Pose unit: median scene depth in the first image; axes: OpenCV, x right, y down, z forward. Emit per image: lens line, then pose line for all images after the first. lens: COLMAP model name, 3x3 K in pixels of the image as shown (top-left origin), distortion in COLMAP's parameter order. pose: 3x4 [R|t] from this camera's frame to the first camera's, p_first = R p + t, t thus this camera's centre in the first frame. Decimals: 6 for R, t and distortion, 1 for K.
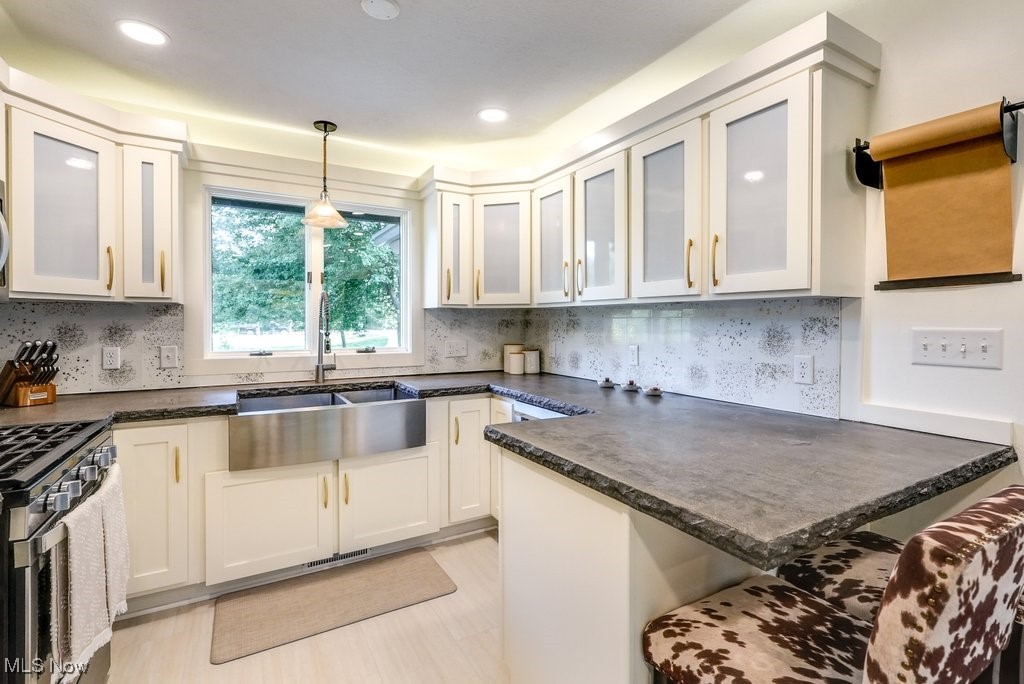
lens RADIAL K [[470.3, 0, 509.2], [0, 470.3, 331.3], [0, 0, 1]] dist [-0.014013, 0.002023]
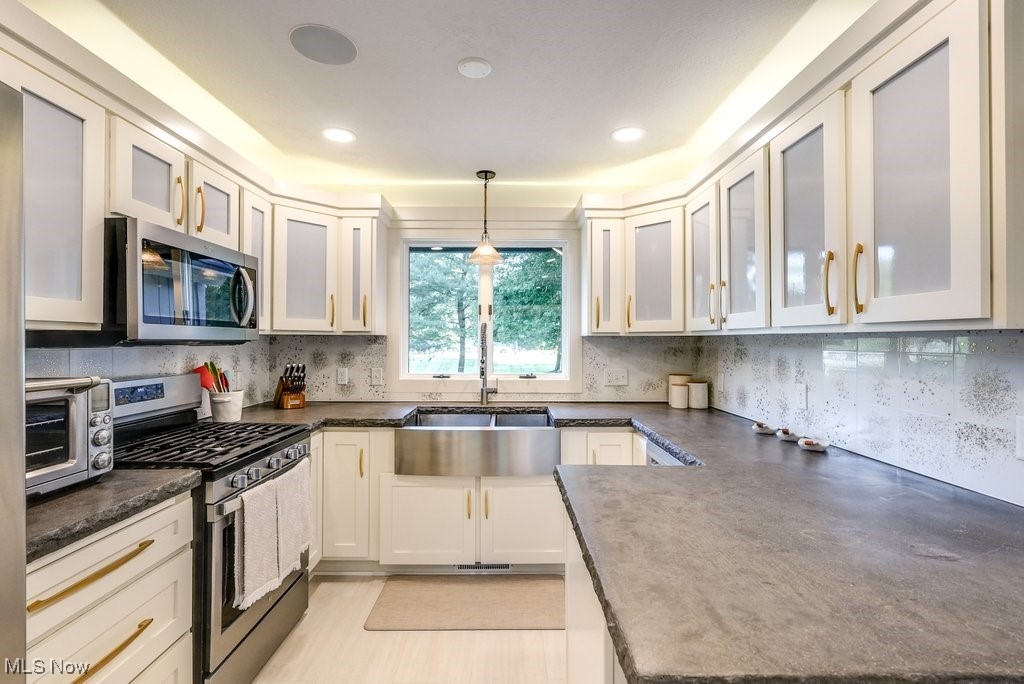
lens RADIAL K [[470.3, 0, 509.1], [0, 470.3, 340.9], [0, 0, 1]] dist [-0.014013, 0.002023]
pose [[0.868146, -0.000423, -0.496309, 0.243521], [-0.009260, 0.999812, -0.017049, -0.026807], [0.496222, 0.019397, 0.867979, 0.071814]]
